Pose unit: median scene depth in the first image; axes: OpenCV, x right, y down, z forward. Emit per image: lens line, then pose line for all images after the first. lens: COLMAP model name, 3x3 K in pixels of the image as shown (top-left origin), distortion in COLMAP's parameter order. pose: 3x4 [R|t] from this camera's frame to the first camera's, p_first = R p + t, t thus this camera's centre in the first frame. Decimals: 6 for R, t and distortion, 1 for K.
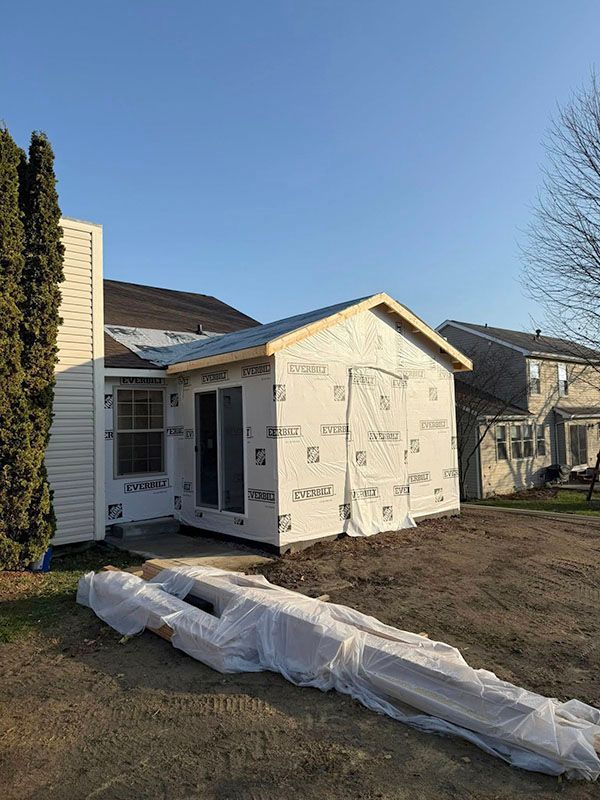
lens RADIAL K [[495.3, 0, 306.6], [0, 495.3, 399.8], [0, 0, 1]] dist [-0.009919, -0.003977]
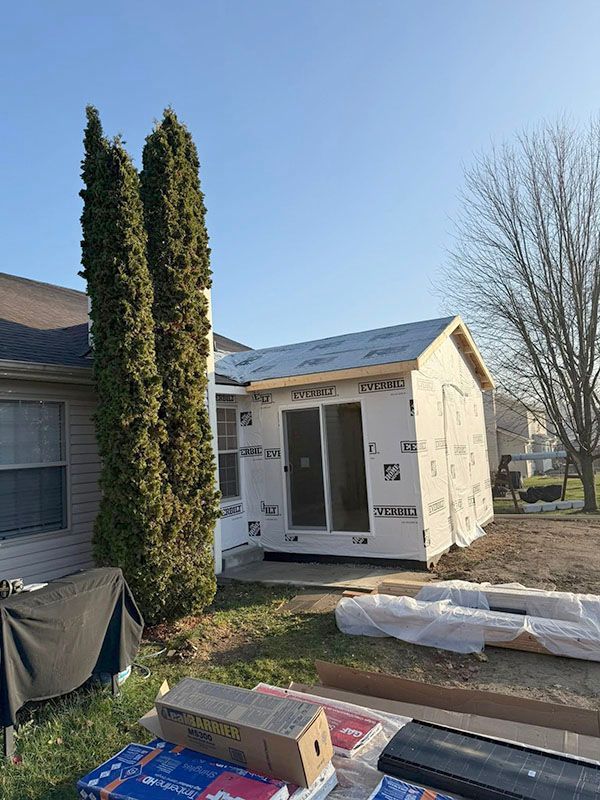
lens RADIAL K [[495.3, 0, 303.4], [0, 495.3, 395.9], [0, 0, 1]] dist [-0.009919, -0.003977]
pose [[0.965079, 0.001739, 0.261953, -0.486893], [0.013777, 0.998257, -0.057386, 0.015049], [-0.261596, 0.058991, 0.963373, 0.070727]]
